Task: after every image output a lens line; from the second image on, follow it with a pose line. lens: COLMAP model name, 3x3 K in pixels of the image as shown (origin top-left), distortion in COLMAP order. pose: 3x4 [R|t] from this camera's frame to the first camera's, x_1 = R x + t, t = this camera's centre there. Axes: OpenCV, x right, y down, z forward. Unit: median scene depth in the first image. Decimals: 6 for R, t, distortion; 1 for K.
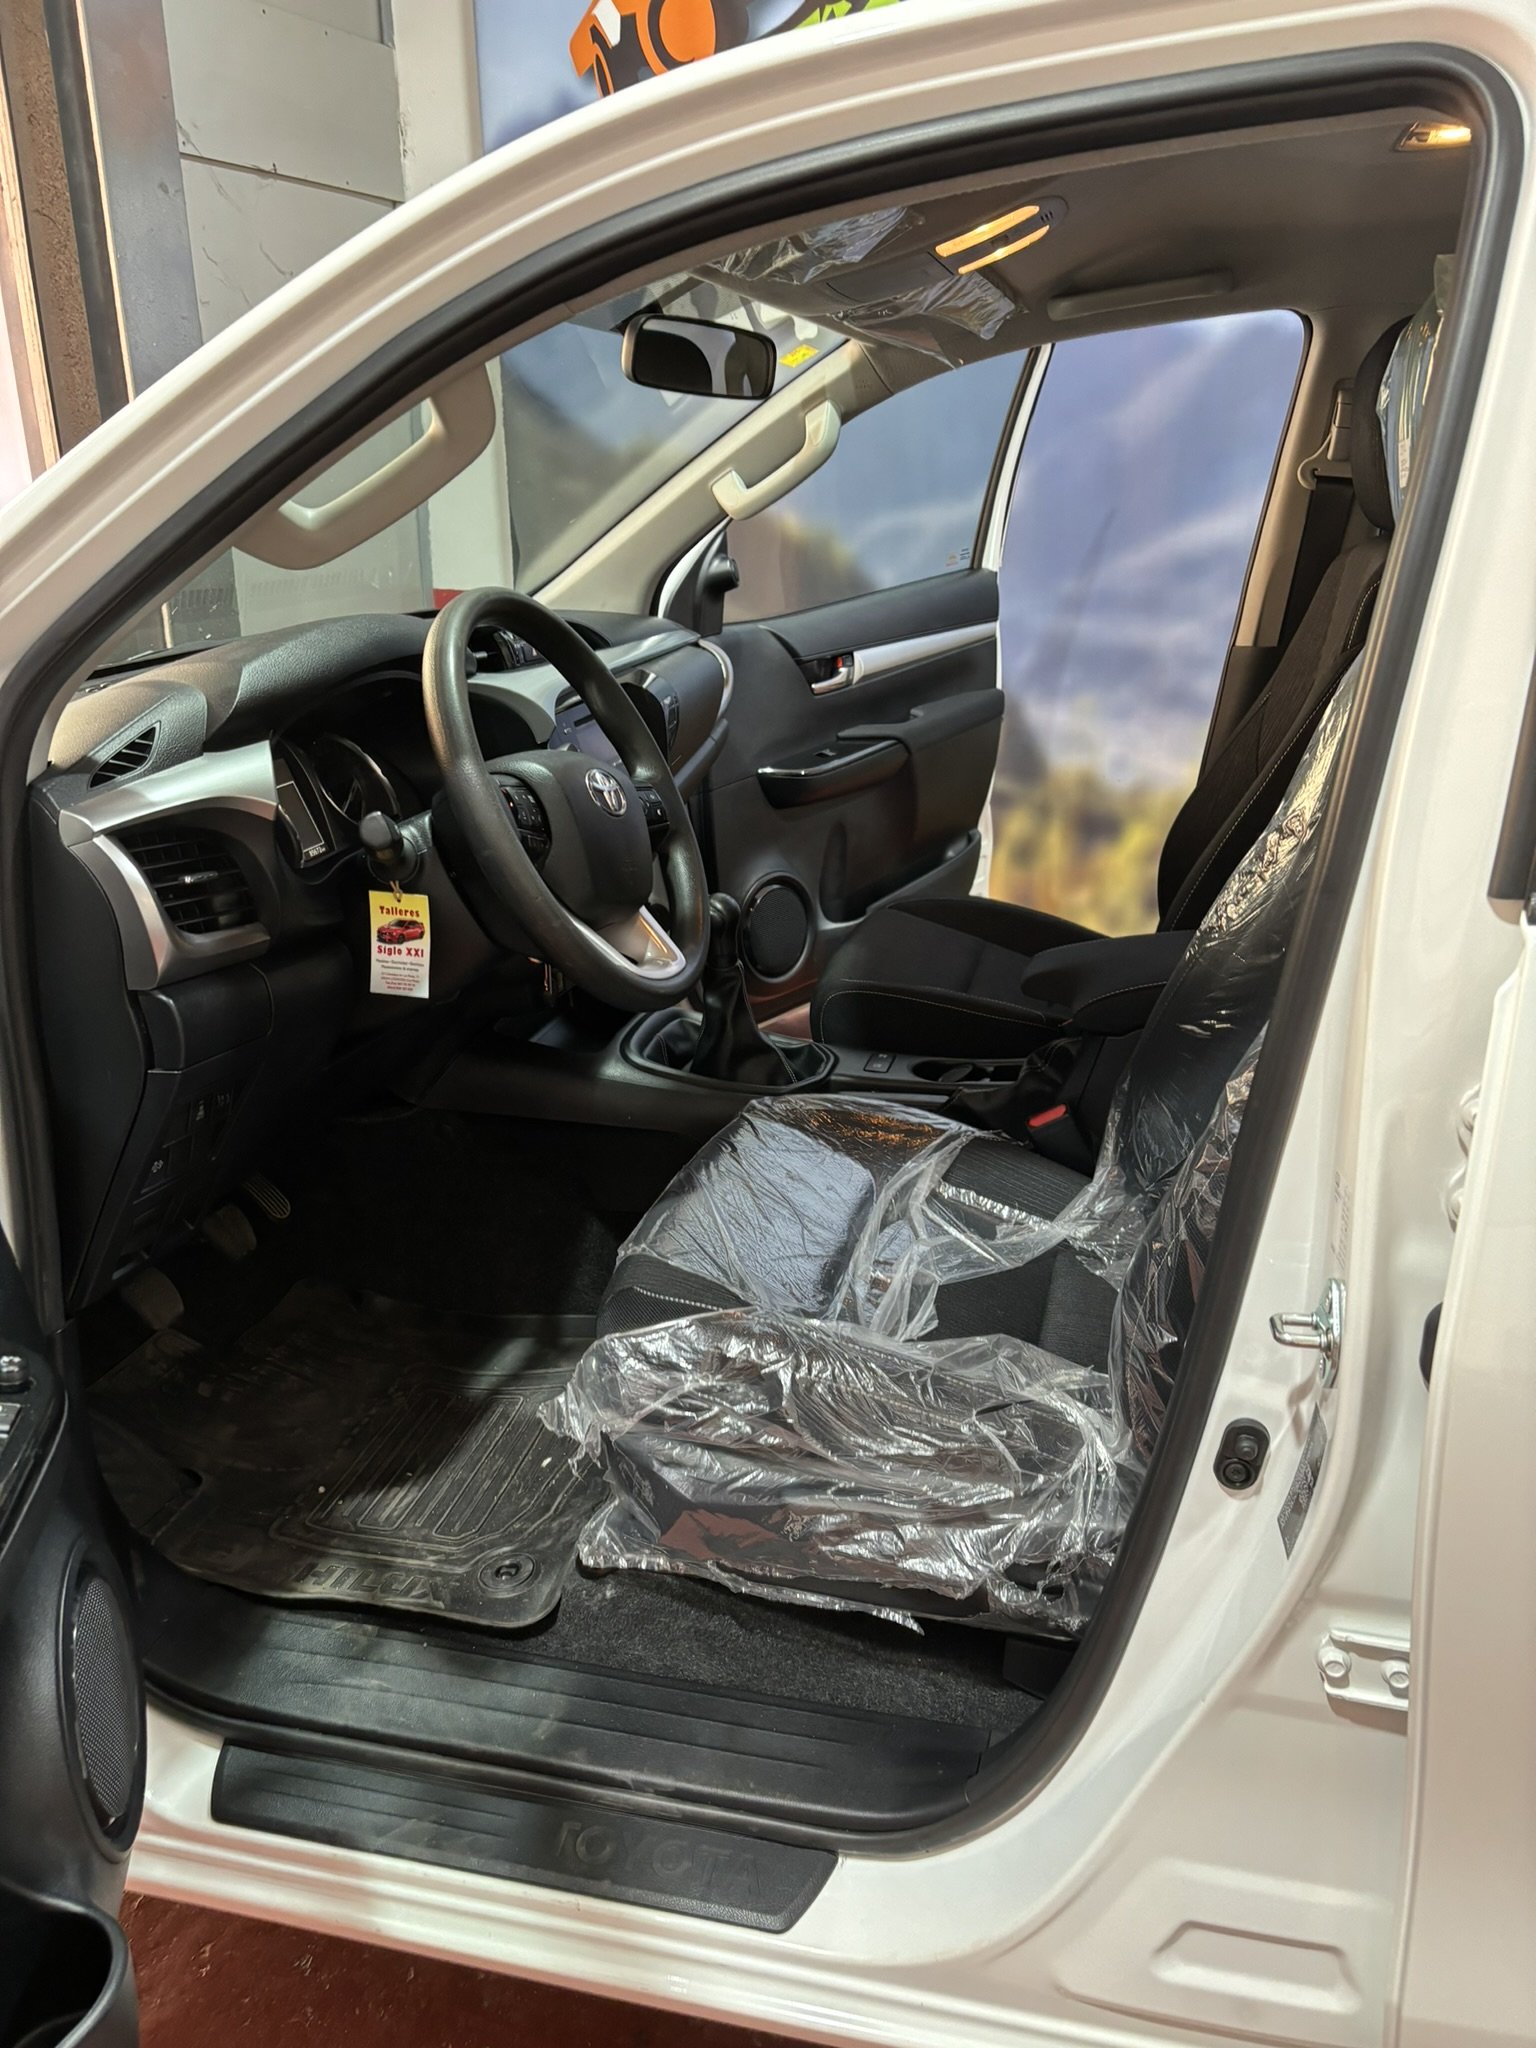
lens RADIAL K [[1532.8, 0, 764.7], [0, 1532.8, 1017.6], [0, 0, 1]] dist [0.046868, -0.056097]
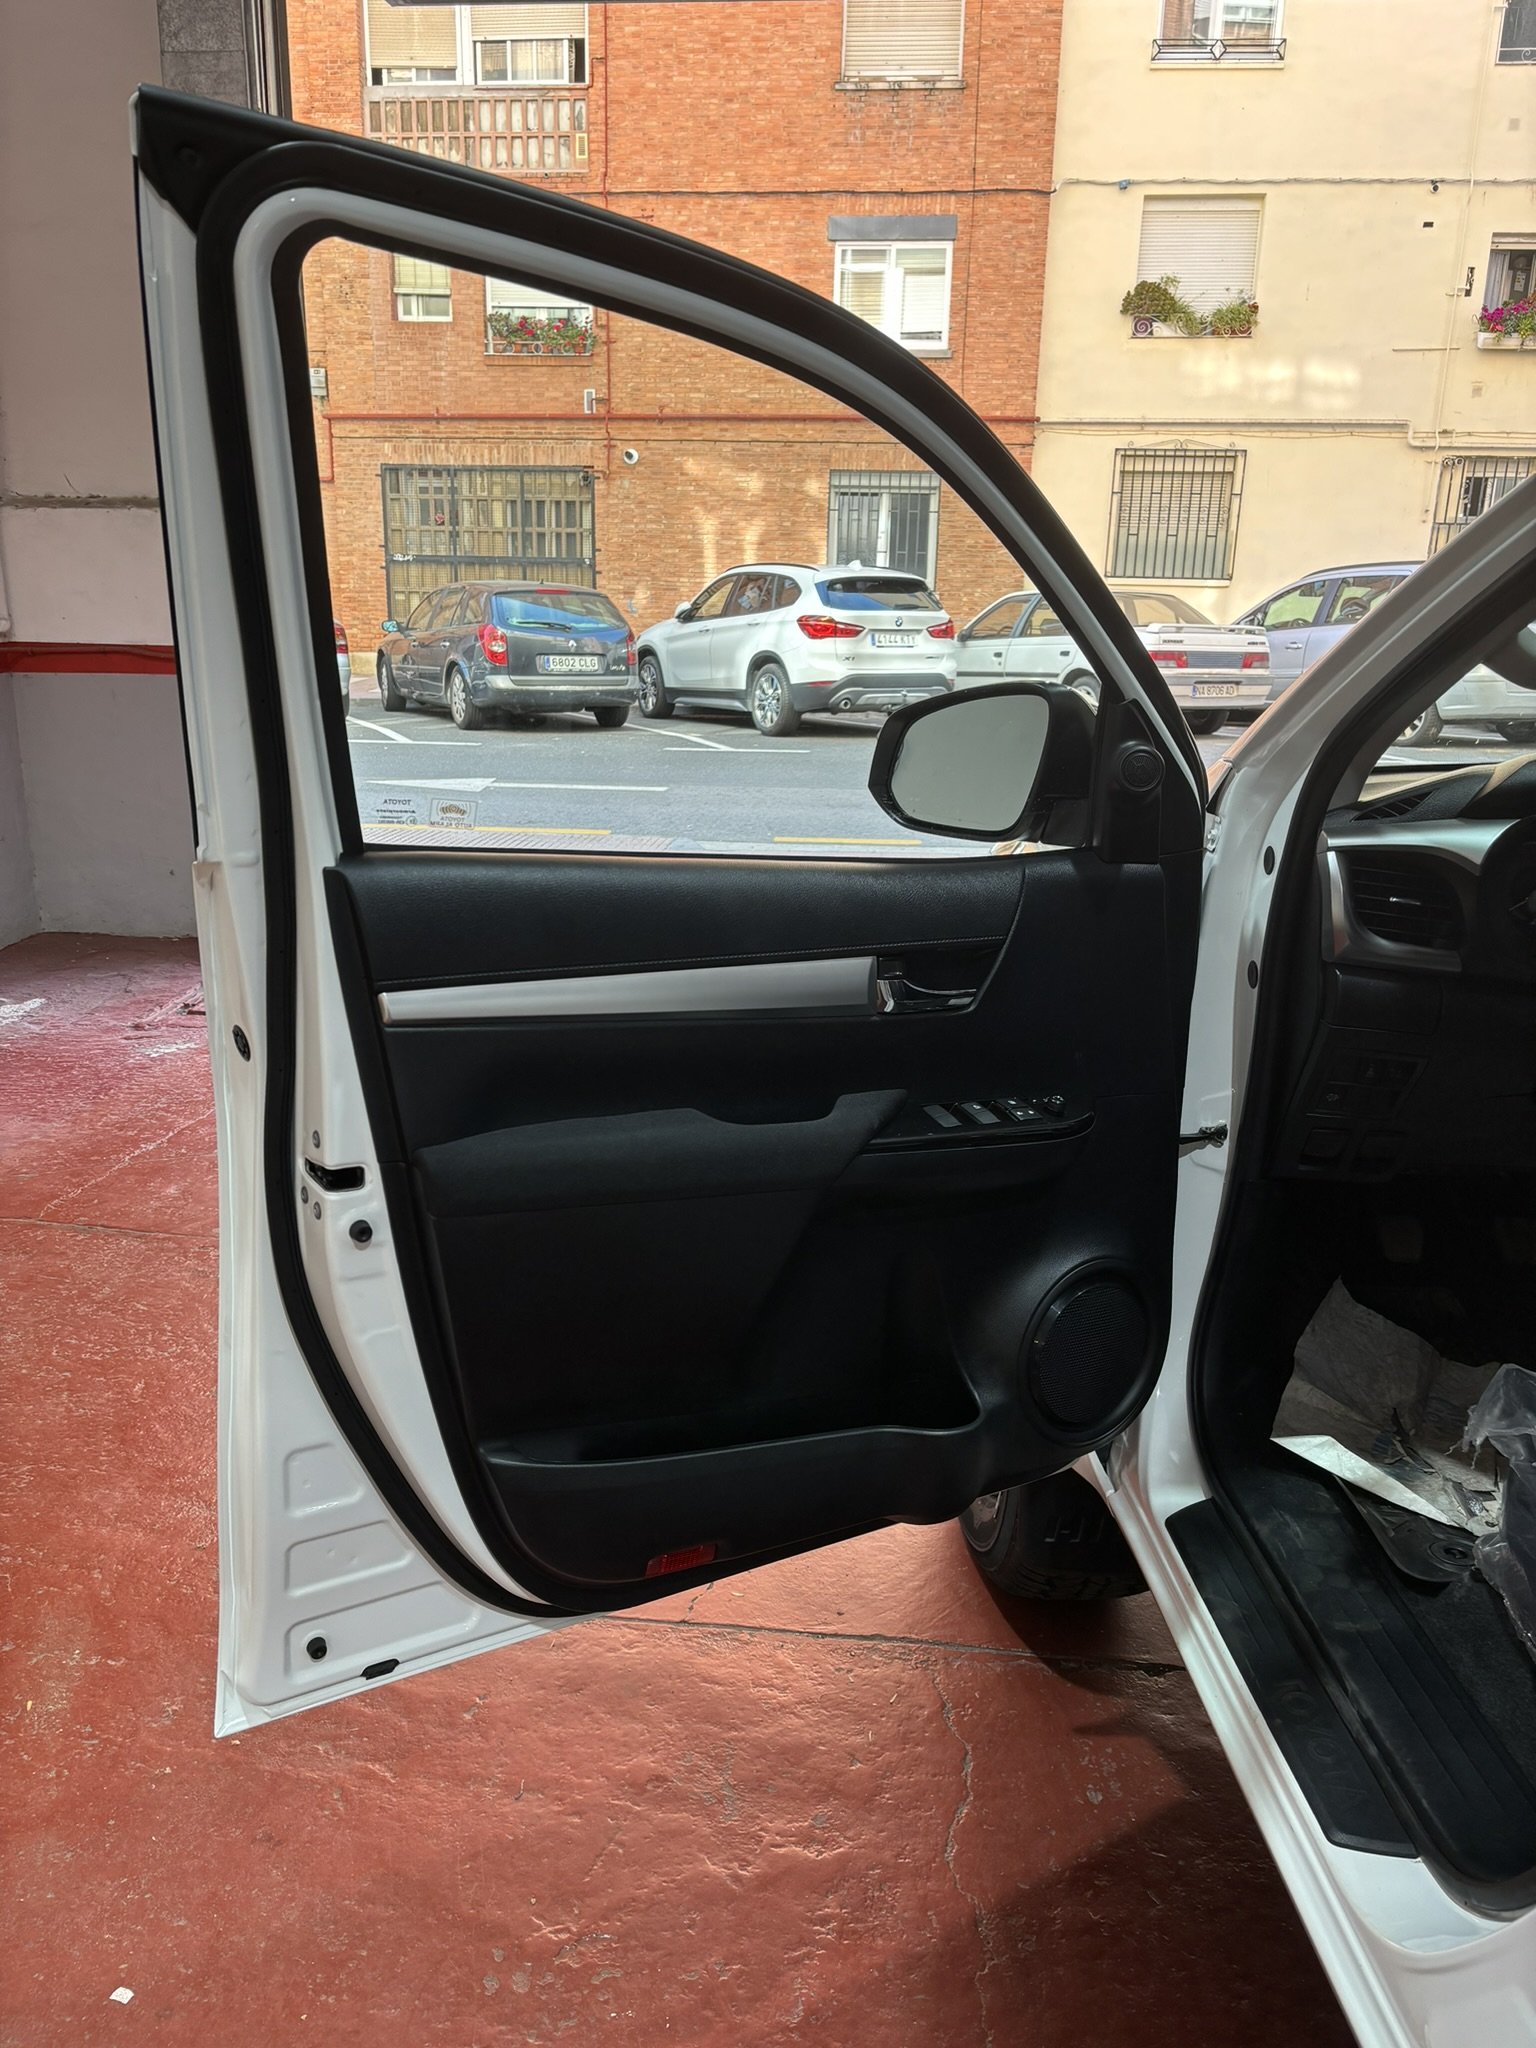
lens RADIAL K [[1532.8, 0, 727.8], [0, 1532.8, 1007.3], [0, 0, 1]] dist [0.046868, -0.056097]
pose [[0.260783, 0.284822, -0.922425, 0.396184], [-0.342476, 0.920638, 0.187447, -0.028325], [0.902609, 0.267025, 0.337631, 0.010311]]
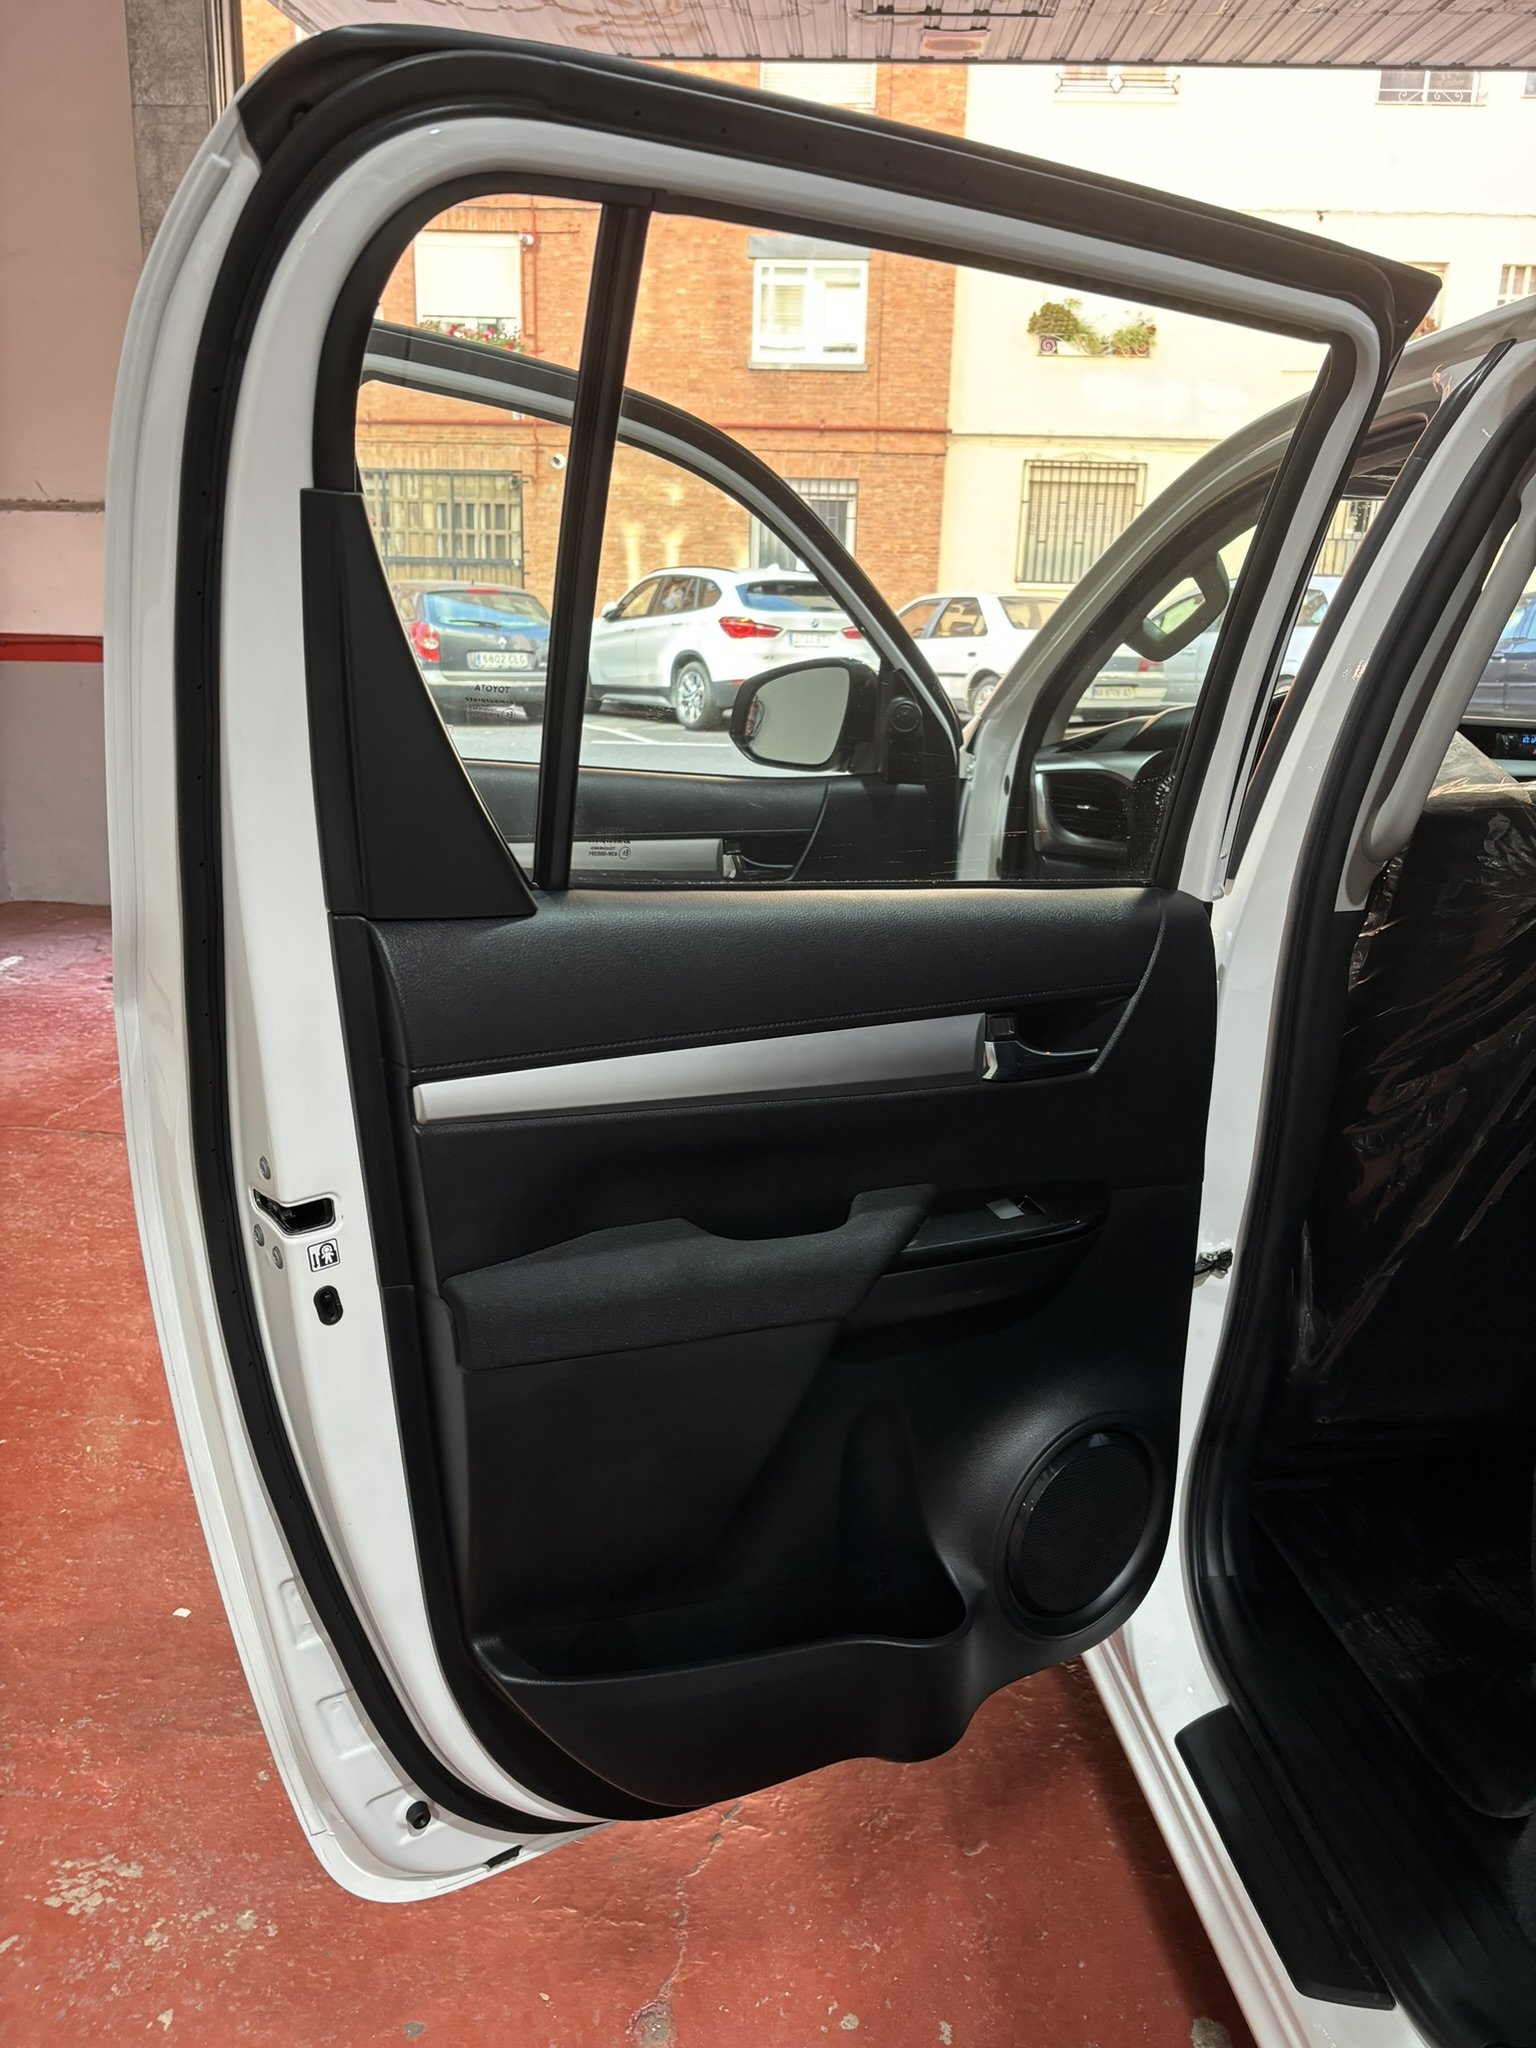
lens RADIAL K [[1532.8, 0, 726.7], [0, 1532.8, 983.9], [0, 0, 1]] dist [0.046868, -0.056097]
pose [[0.303009, 0.269925, -0.913962, 0.709287], [-0.346948, 0.924479, 0.158006, -0.016740], [0.887588, 0.269220, 0.373775, -0.050894]]
